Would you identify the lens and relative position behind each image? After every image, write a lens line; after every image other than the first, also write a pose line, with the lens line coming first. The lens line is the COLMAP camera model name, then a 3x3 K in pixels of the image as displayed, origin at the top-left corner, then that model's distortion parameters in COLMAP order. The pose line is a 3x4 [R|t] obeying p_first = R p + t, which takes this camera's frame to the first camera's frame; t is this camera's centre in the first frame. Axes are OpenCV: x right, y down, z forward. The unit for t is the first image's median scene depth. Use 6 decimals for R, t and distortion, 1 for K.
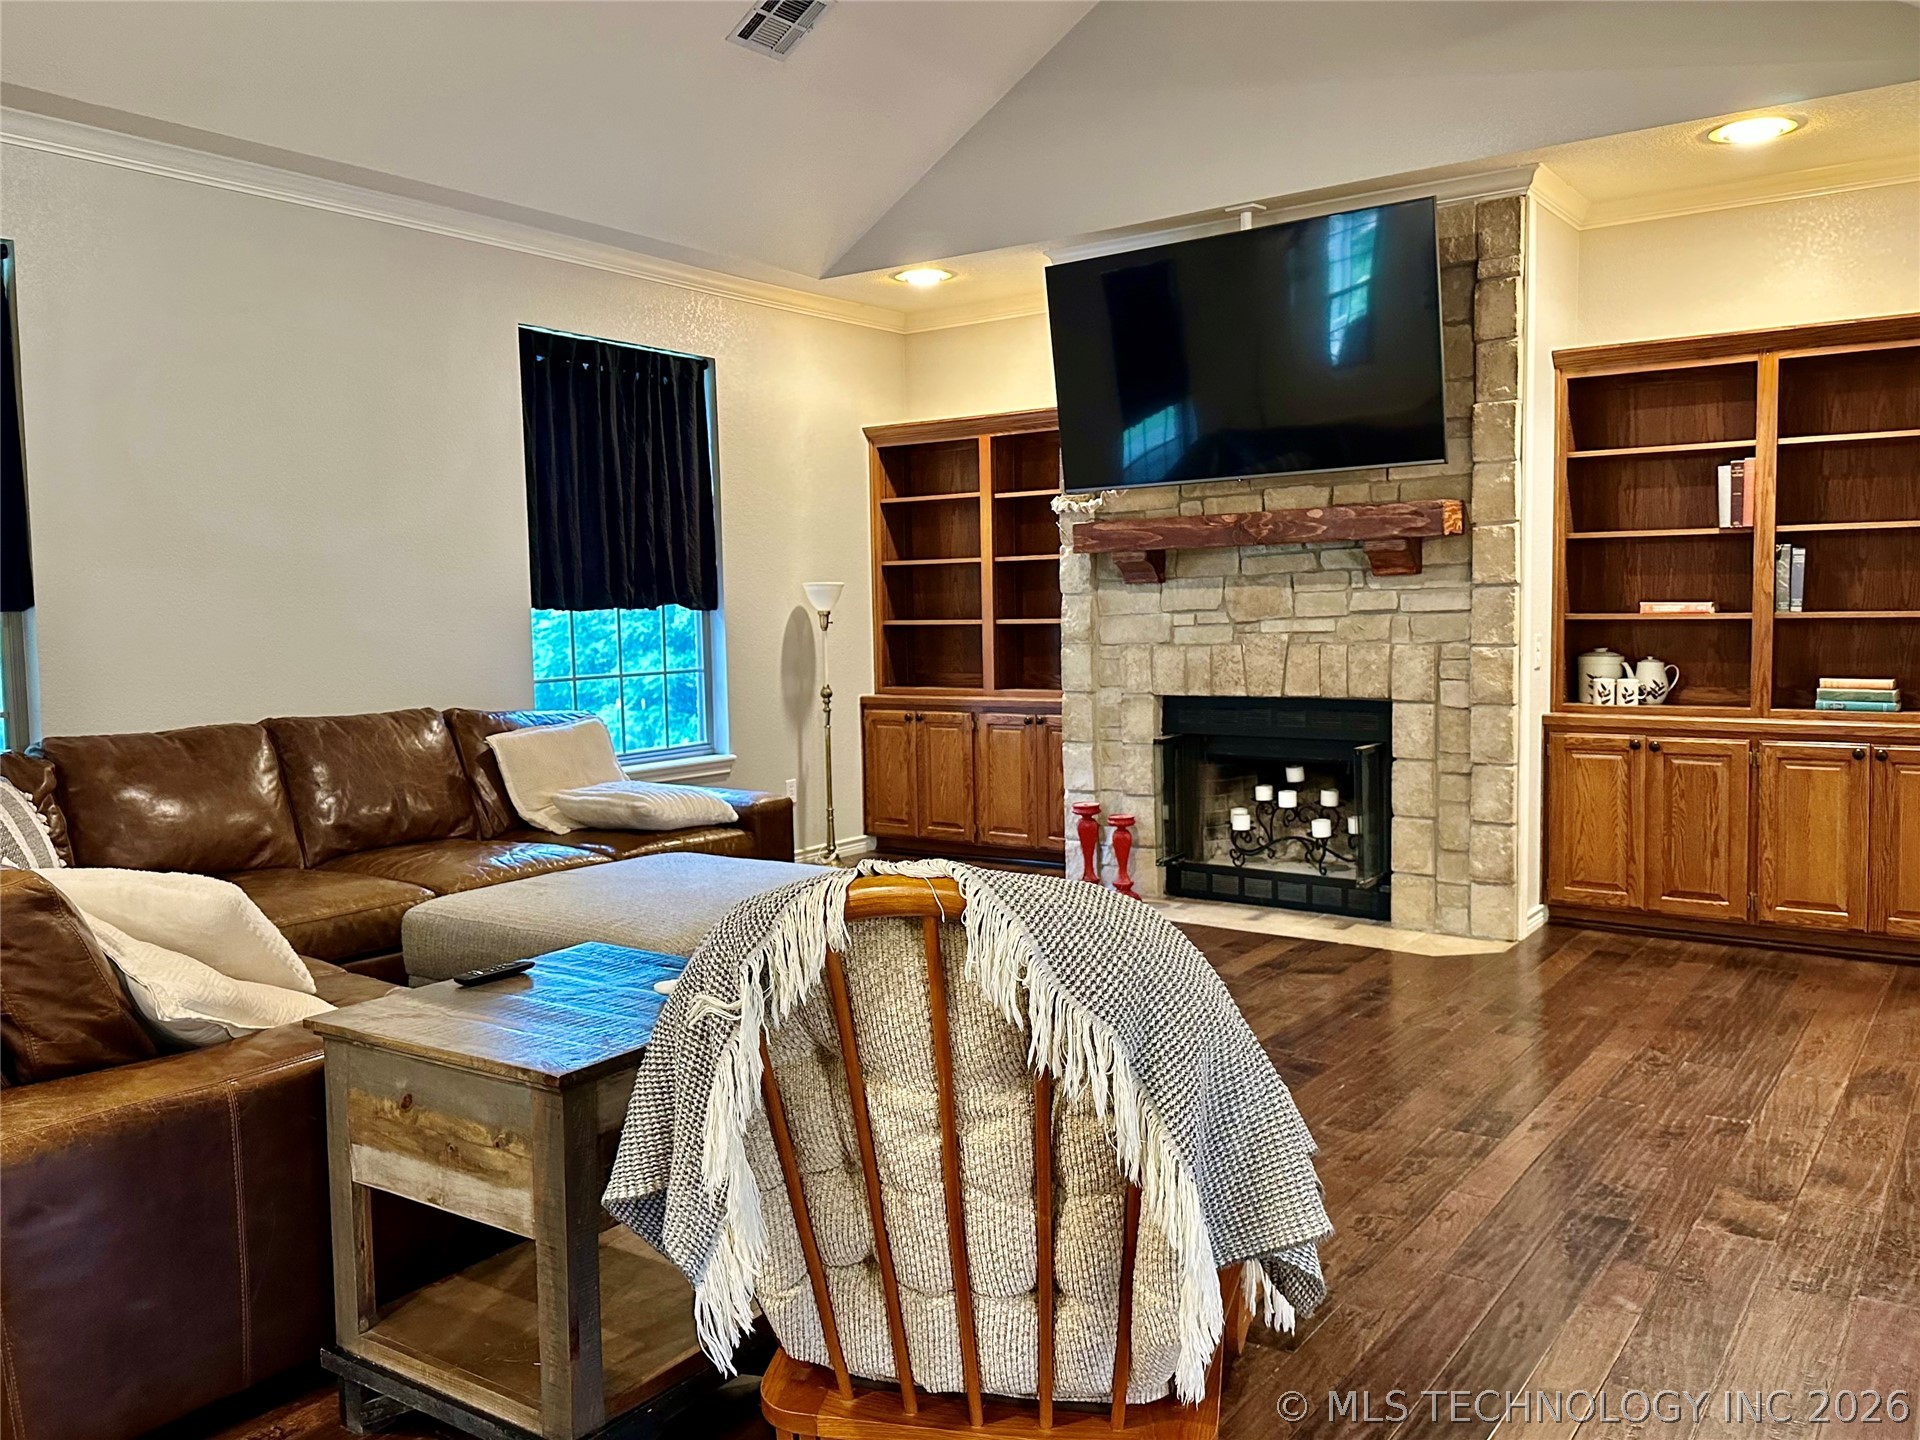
lens RADIAL K [[1513.4, 0, 936.4], [0, 1513.4, 710.9], [0, 0, 1]] dist [0.073434, -0.105943]
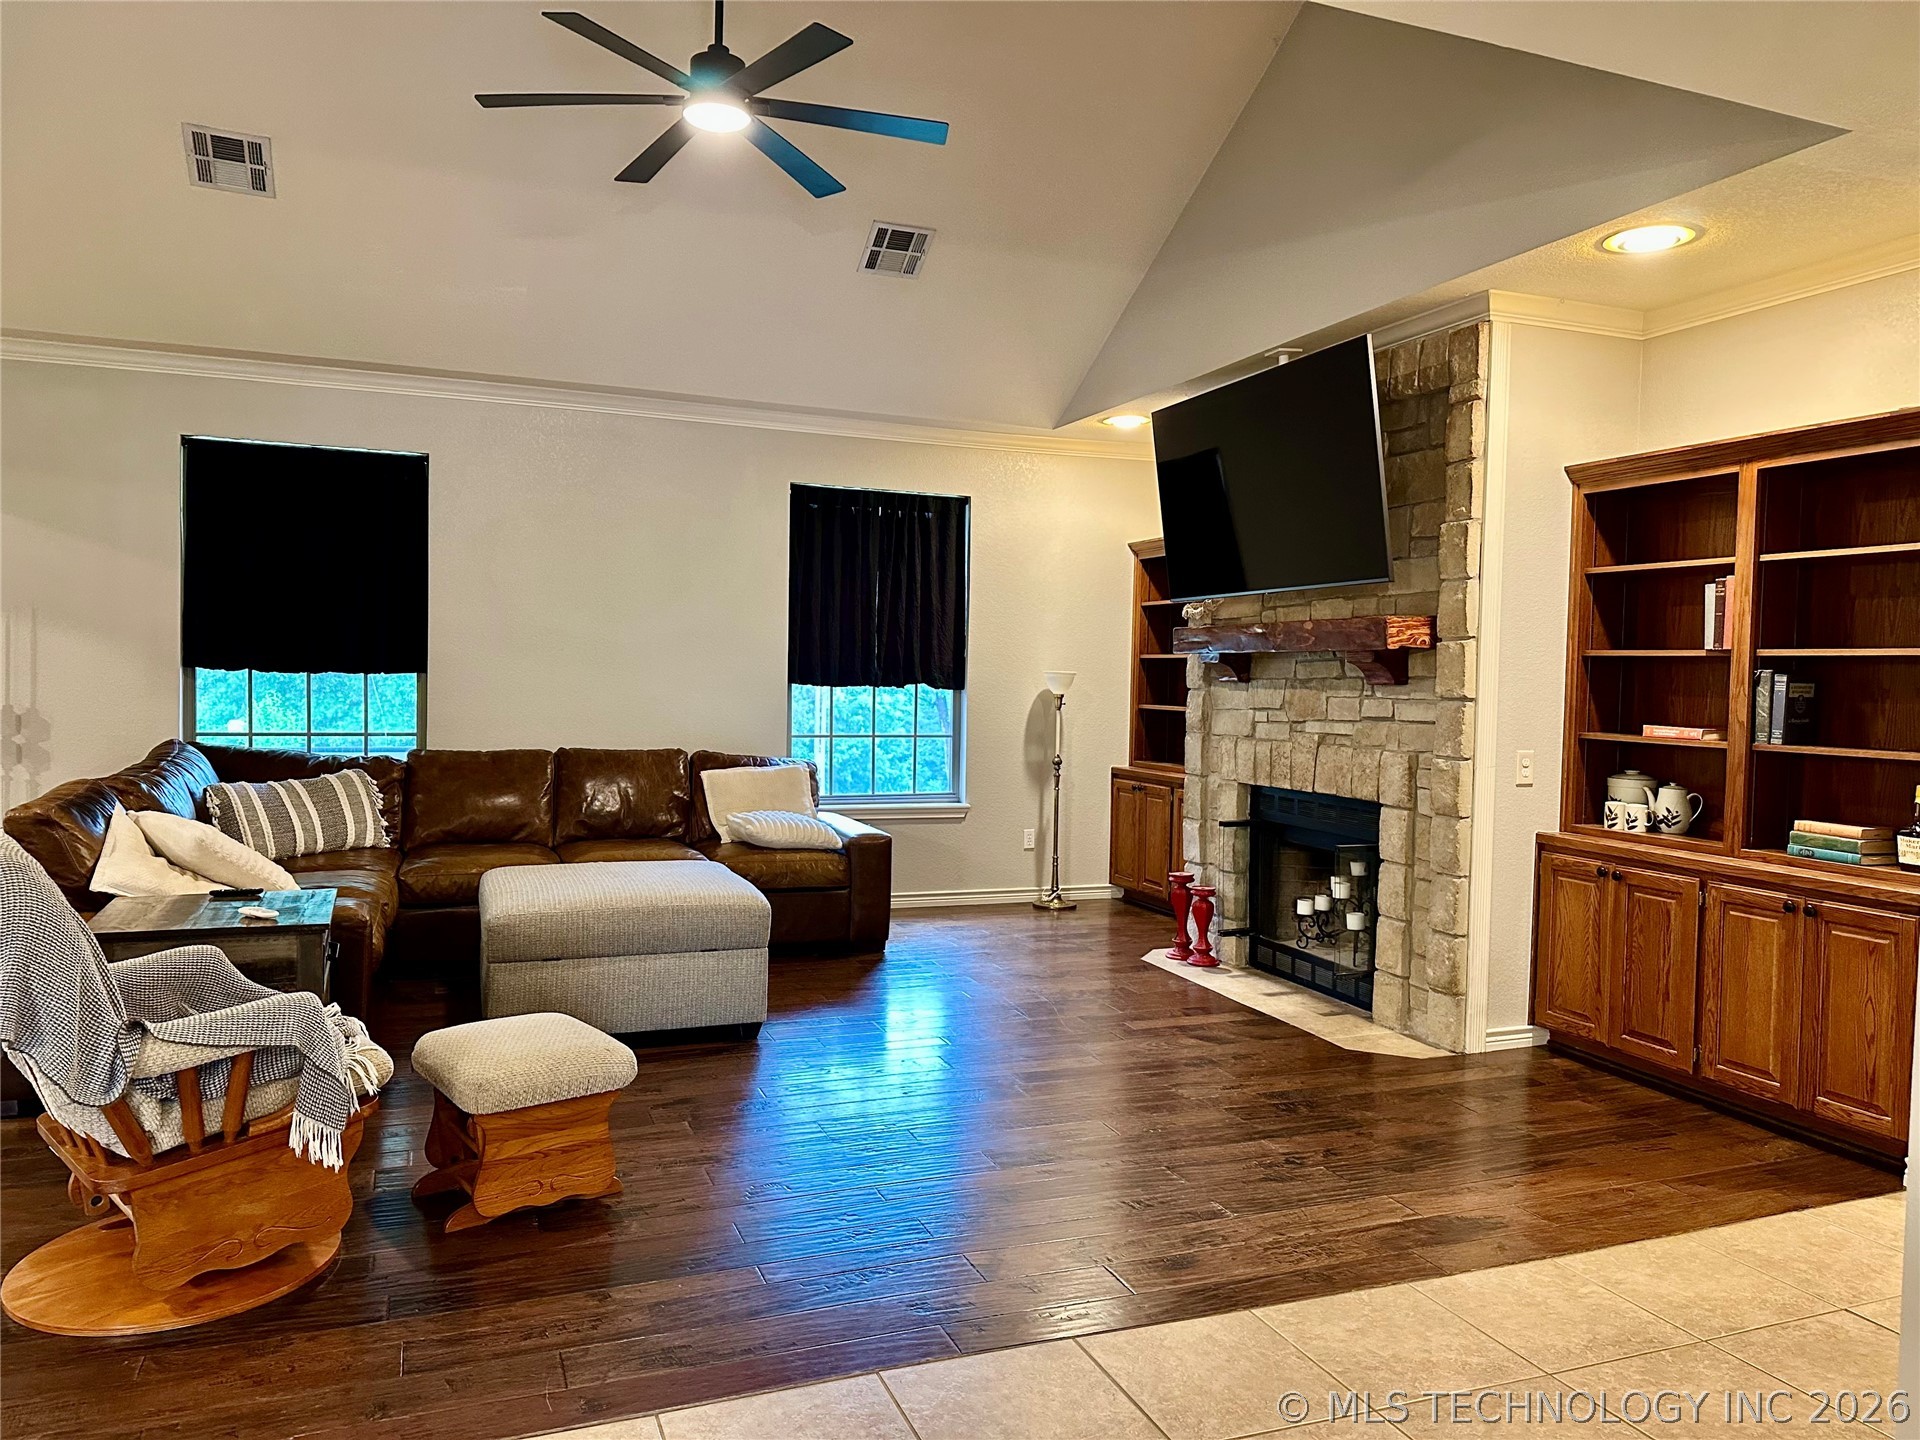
lens RADIAL K [[1340.7, 0, 951.3], [0, 1340.7, 713.0], [0, 0, 1]] dist [0.066130, -0.084873]
pose [[0.840311, 0.052363, -0.539569, 0.555721], [-0.074893, 0.996993, -0.019882, -0.029127], [0.536906, 0.057117, 0.841707, 0.056752]]
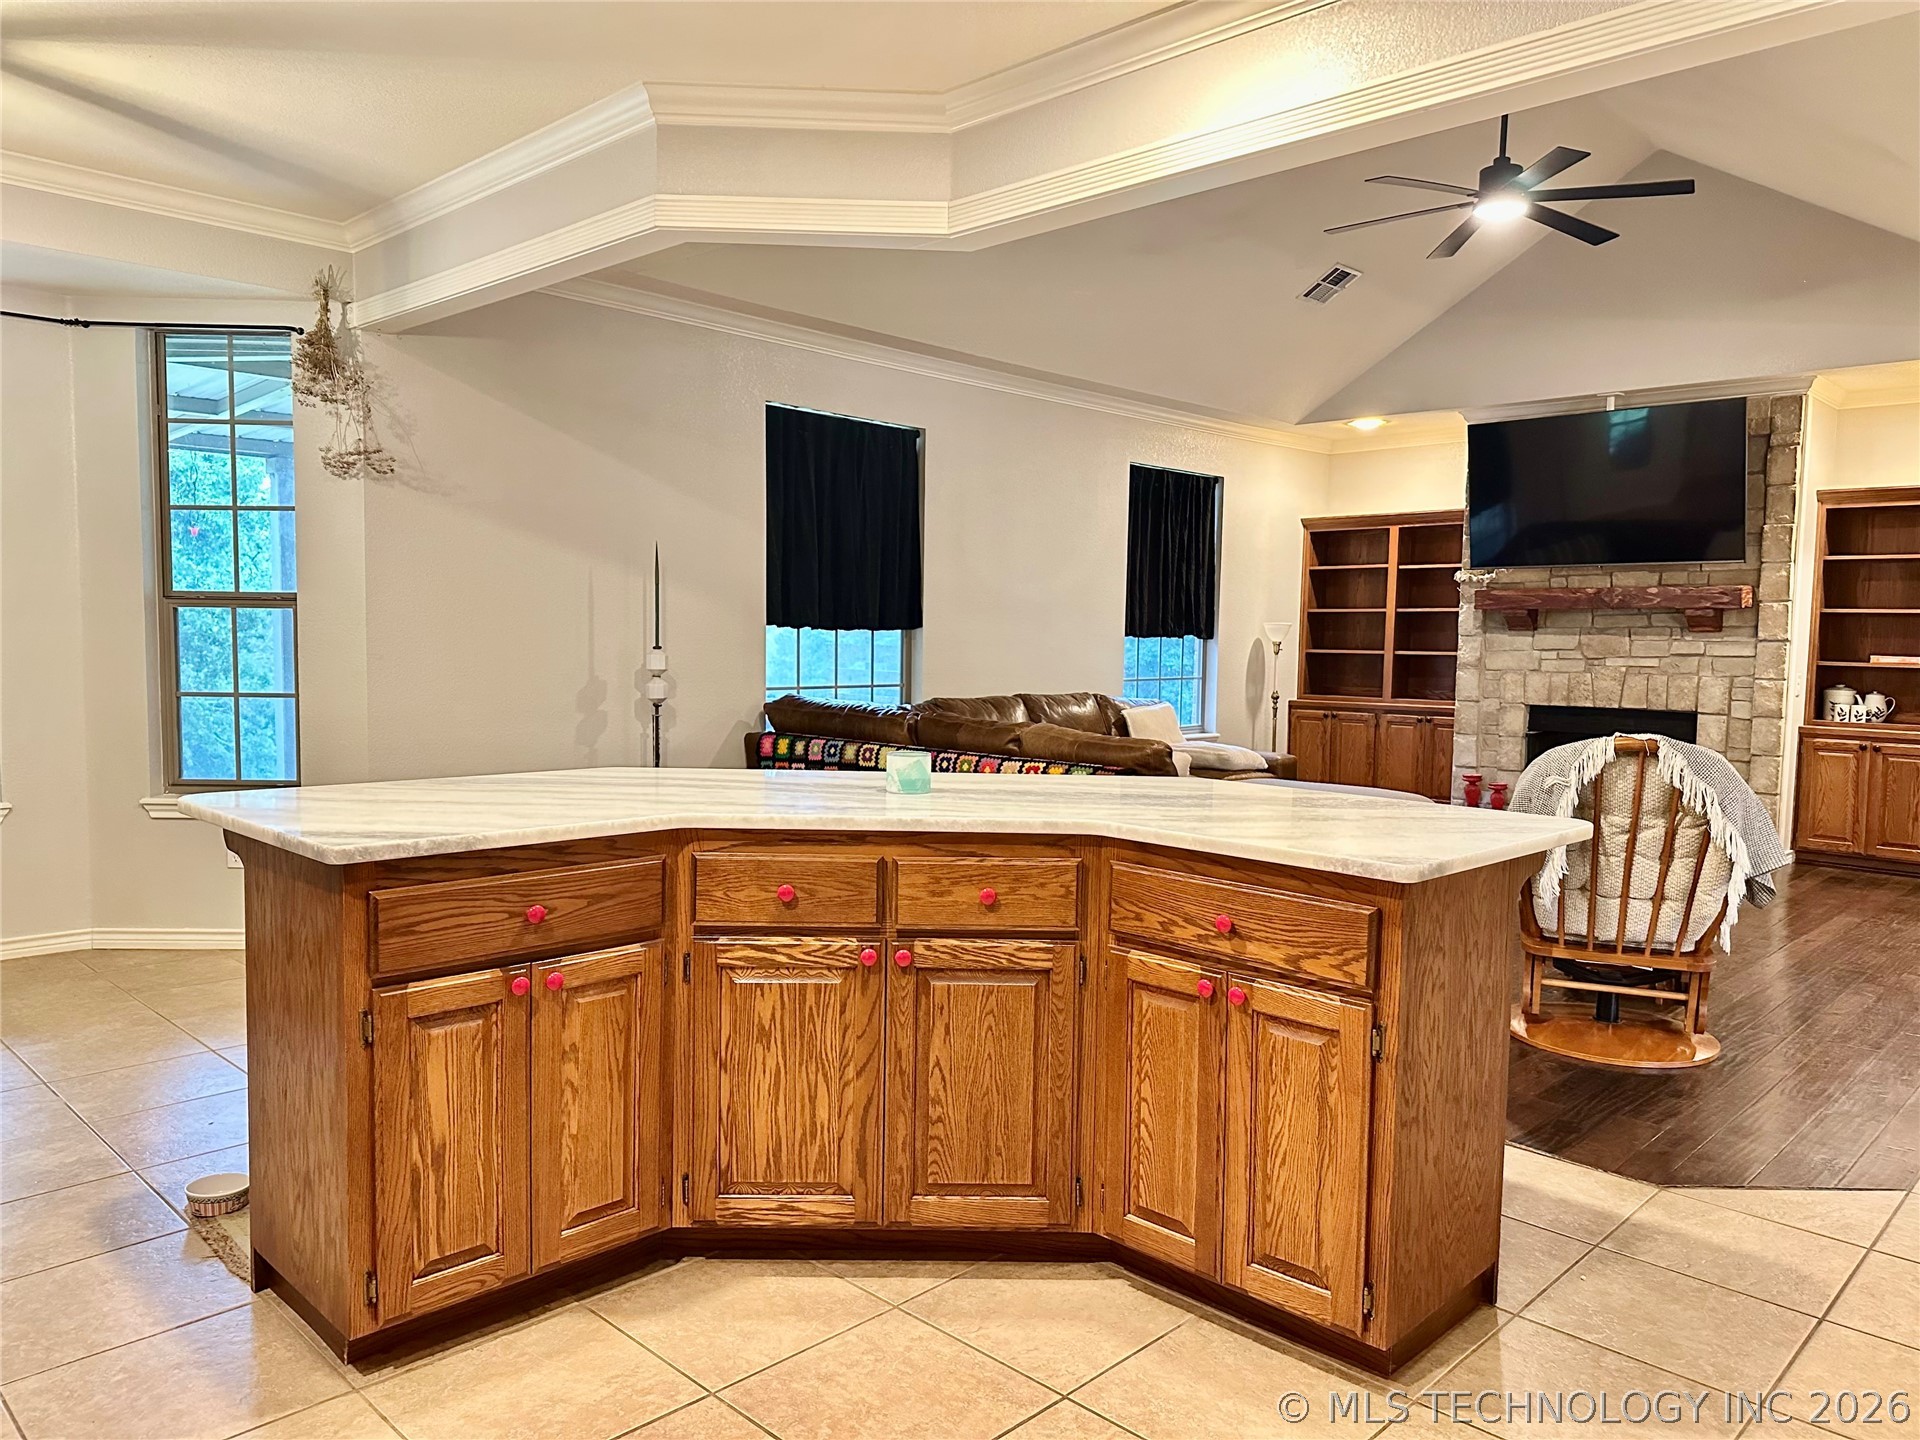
lens RADIAL K [[1340.7, 0, 980.9], [0, 1340.7, 733.7], [0, 0, 1]] dist [0.066130, -0.084873]
pose [[0.990900, 0.043197, -0.127482, -0.250014], [-0.042531, 0.999064, 0.007948, 0.035026], [0.127706, -0.002454, 0.991809, -0.470123]]
